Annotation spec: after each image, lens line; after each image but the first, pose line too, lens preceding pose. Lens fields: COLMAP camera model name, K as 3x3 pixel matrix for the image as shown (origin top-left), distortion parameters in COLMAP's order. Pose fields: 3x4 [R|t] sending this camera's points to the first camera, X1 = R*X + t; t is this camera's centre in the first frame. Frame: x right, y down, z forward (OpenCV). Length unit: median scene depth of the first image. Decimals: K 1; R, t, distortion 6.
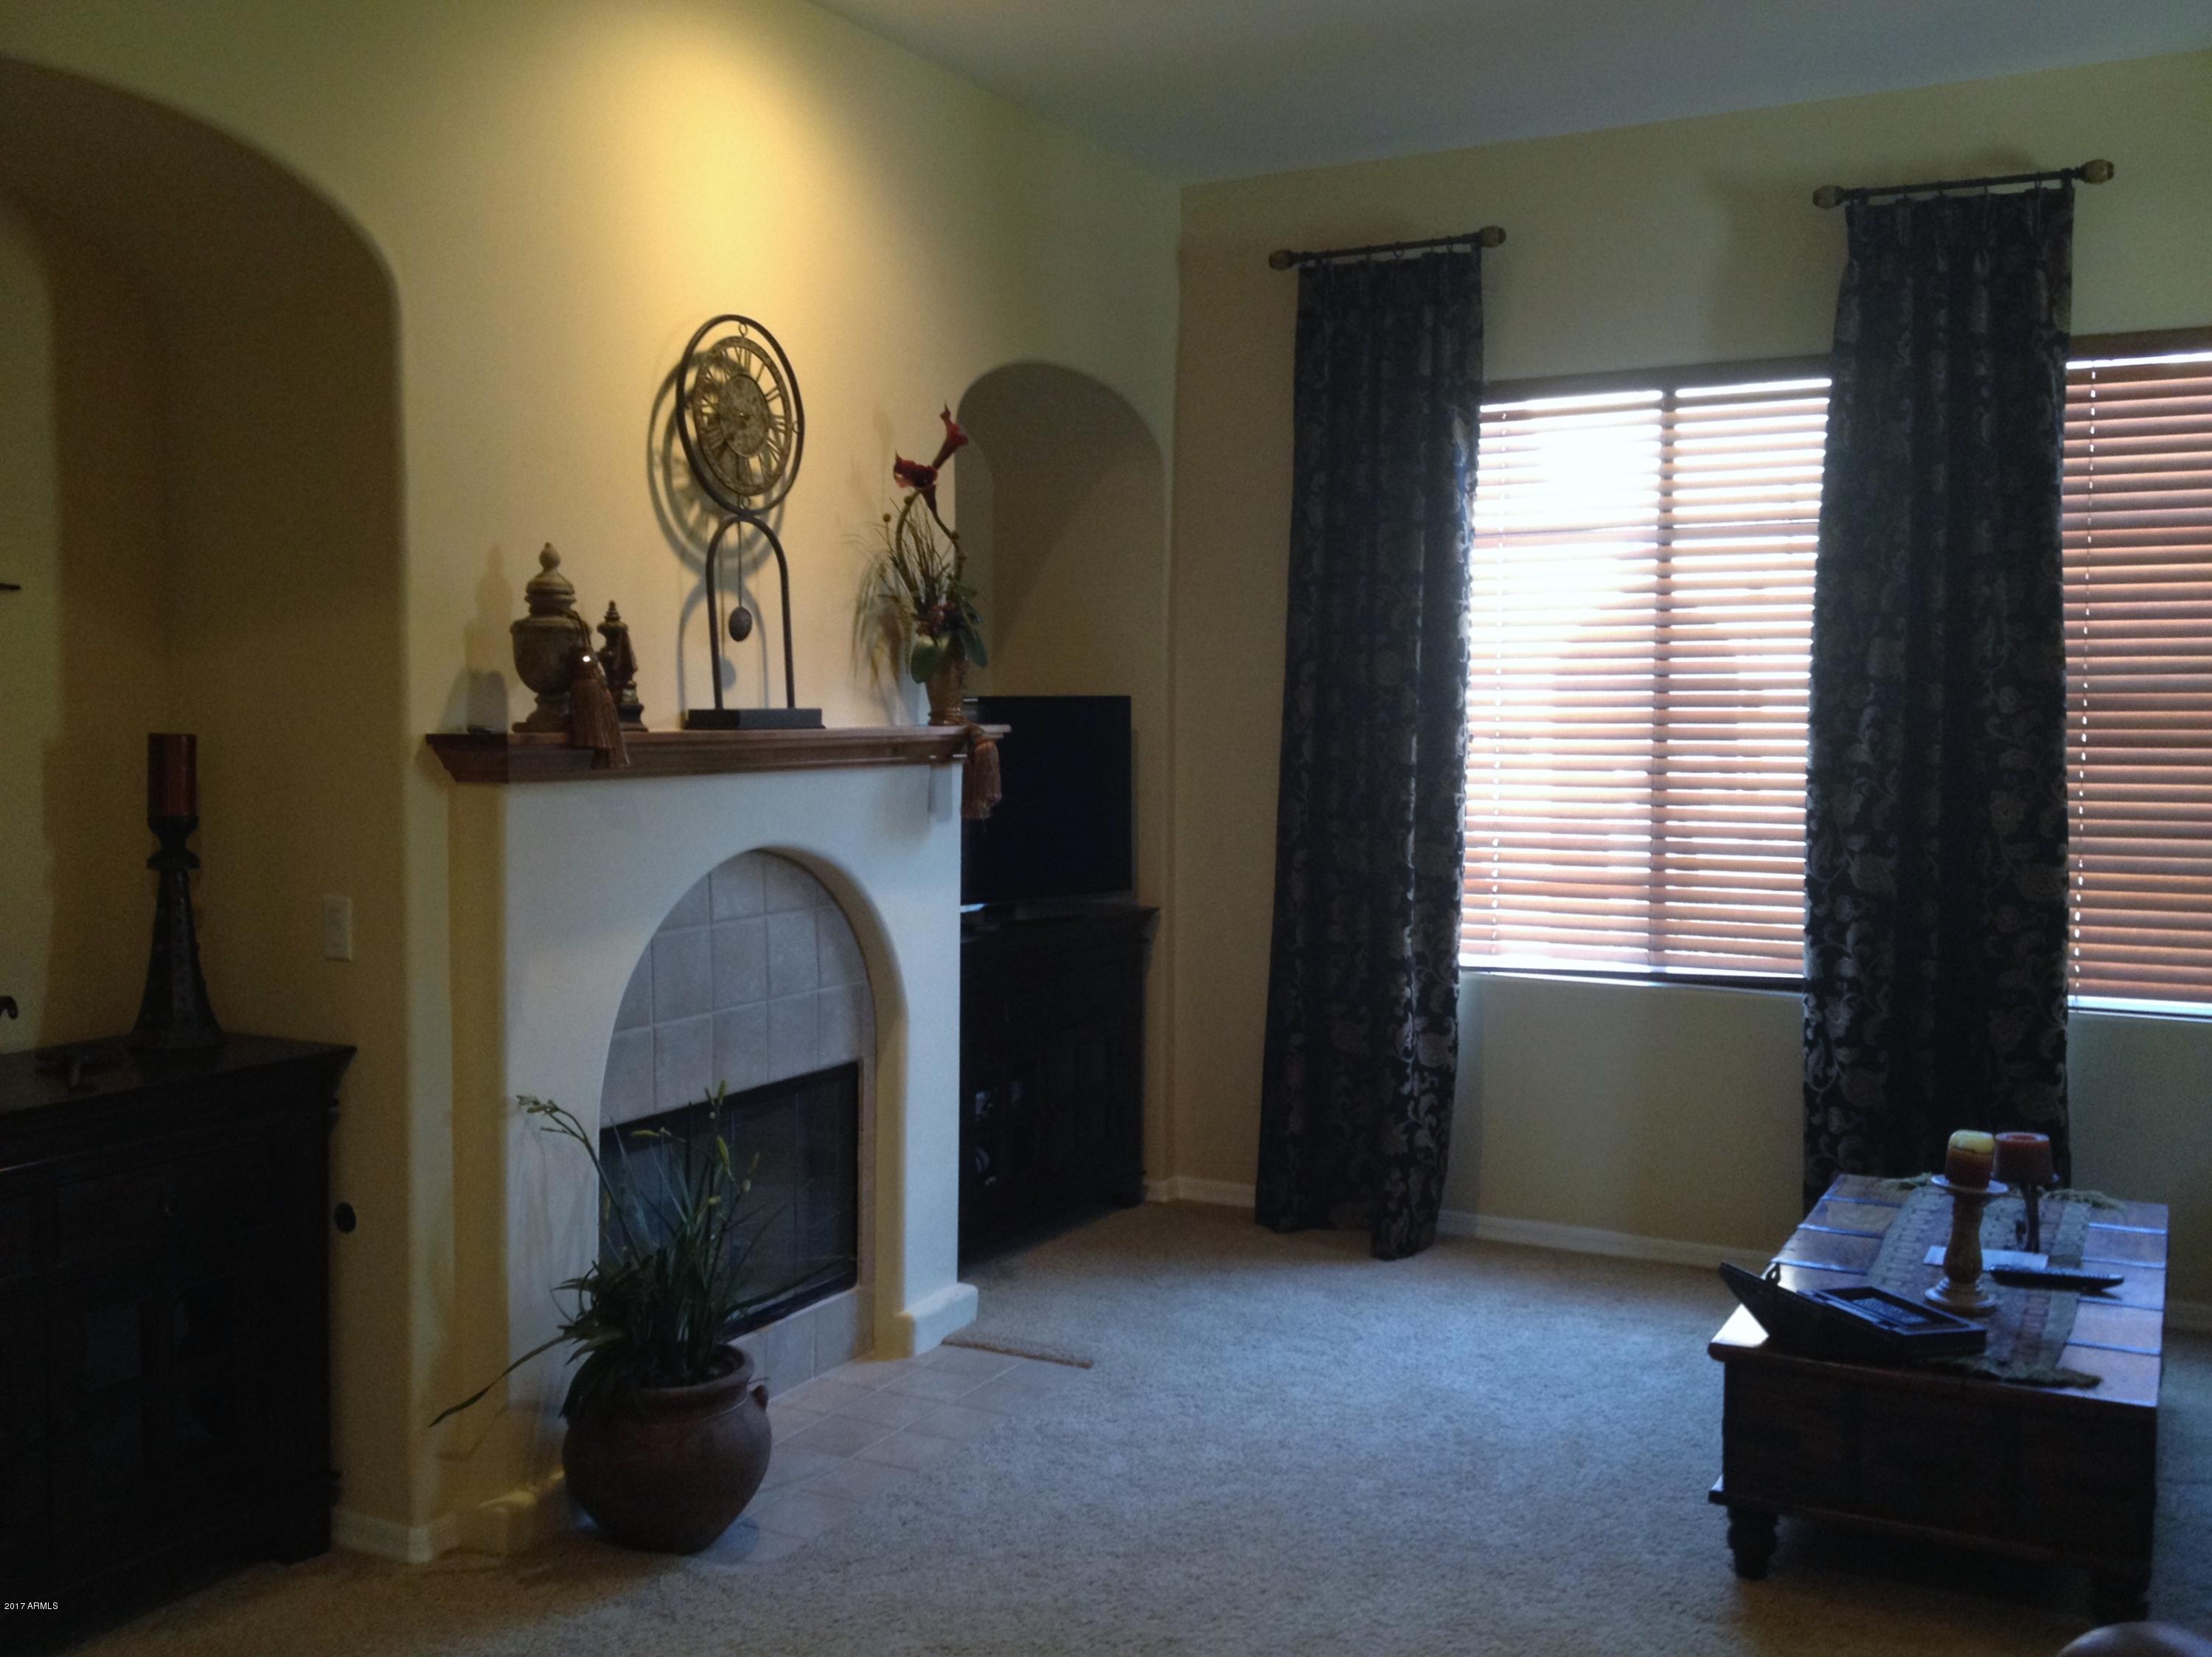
lens RADIAL K [[2093.4, 0, 1086.0], [0, 2093.4, 825.0], [0, 0, 1]] dist [-0.002466, 0.000000]
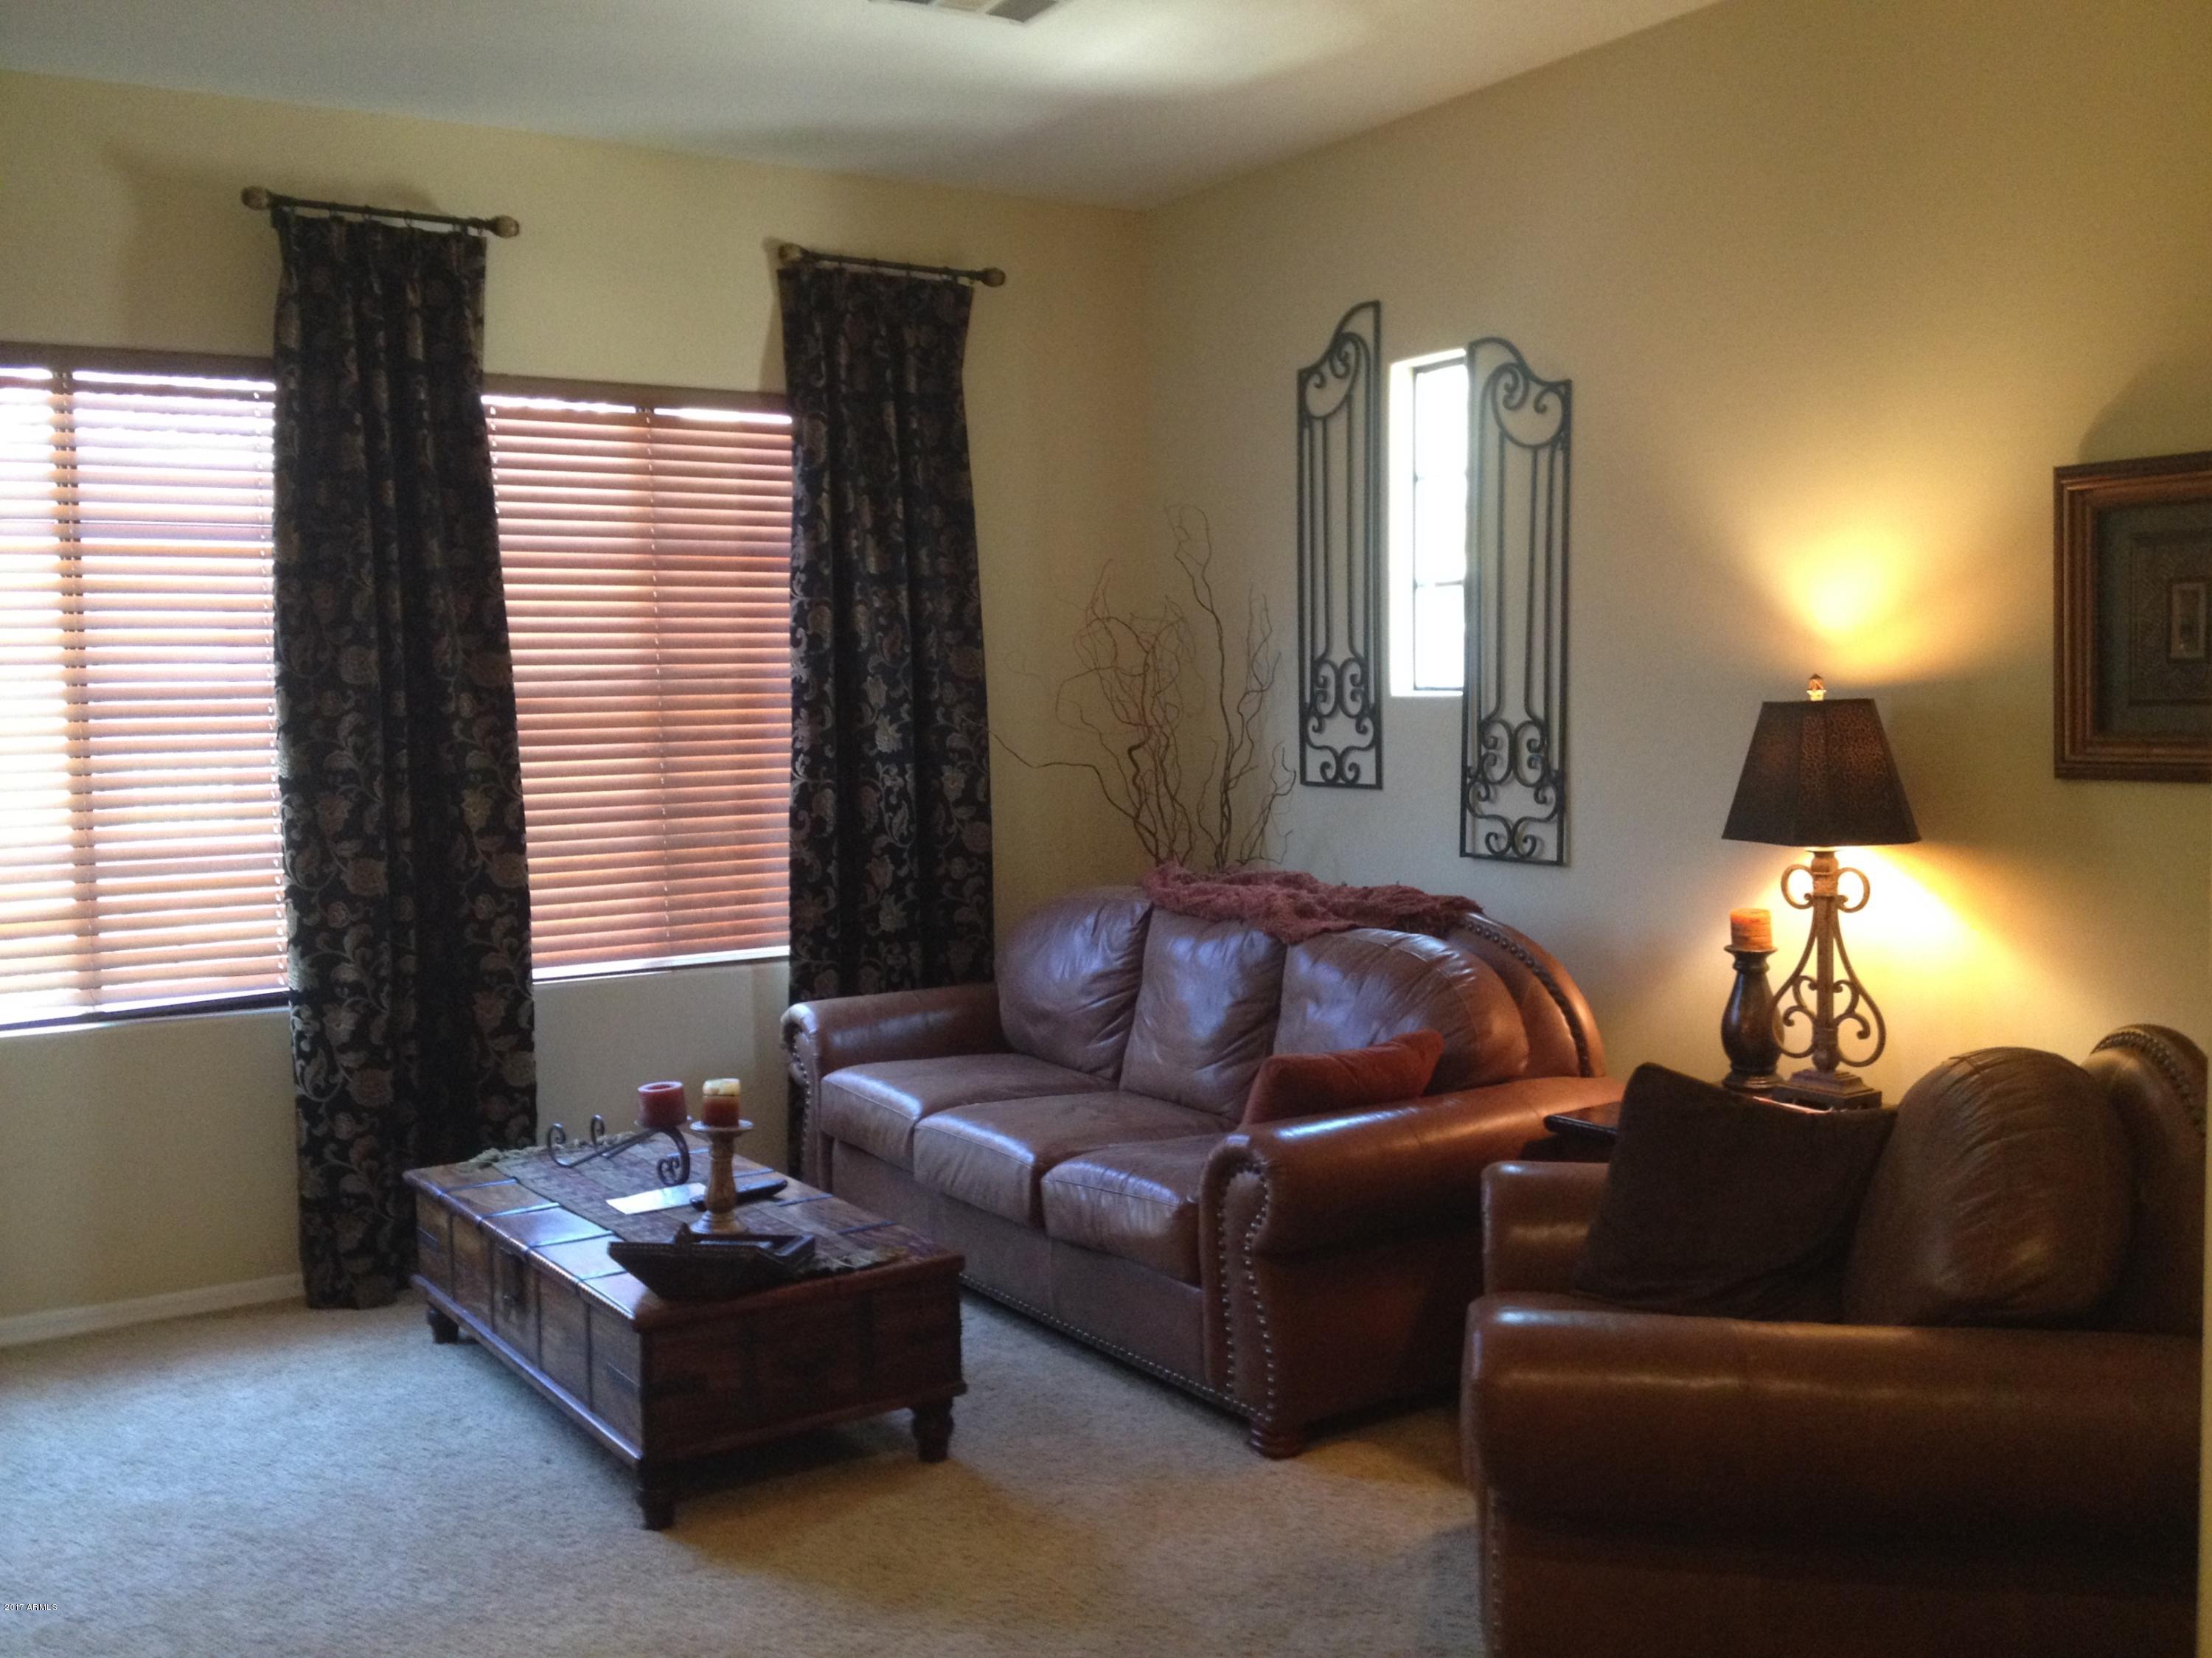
lens RADIAL K [[2093.1, 0, 1086.2], [0, 2093.1, 828.8], [0, 0, 1]] dist [-0.002466, 0.000000]
pose [[0.466493, -0.067310, 0.881960, -0.357280], [0.071760, 0.996694, 0.038111, -0.014068], [-0.881609, 0.045510, 0.469780, 0.211284]]
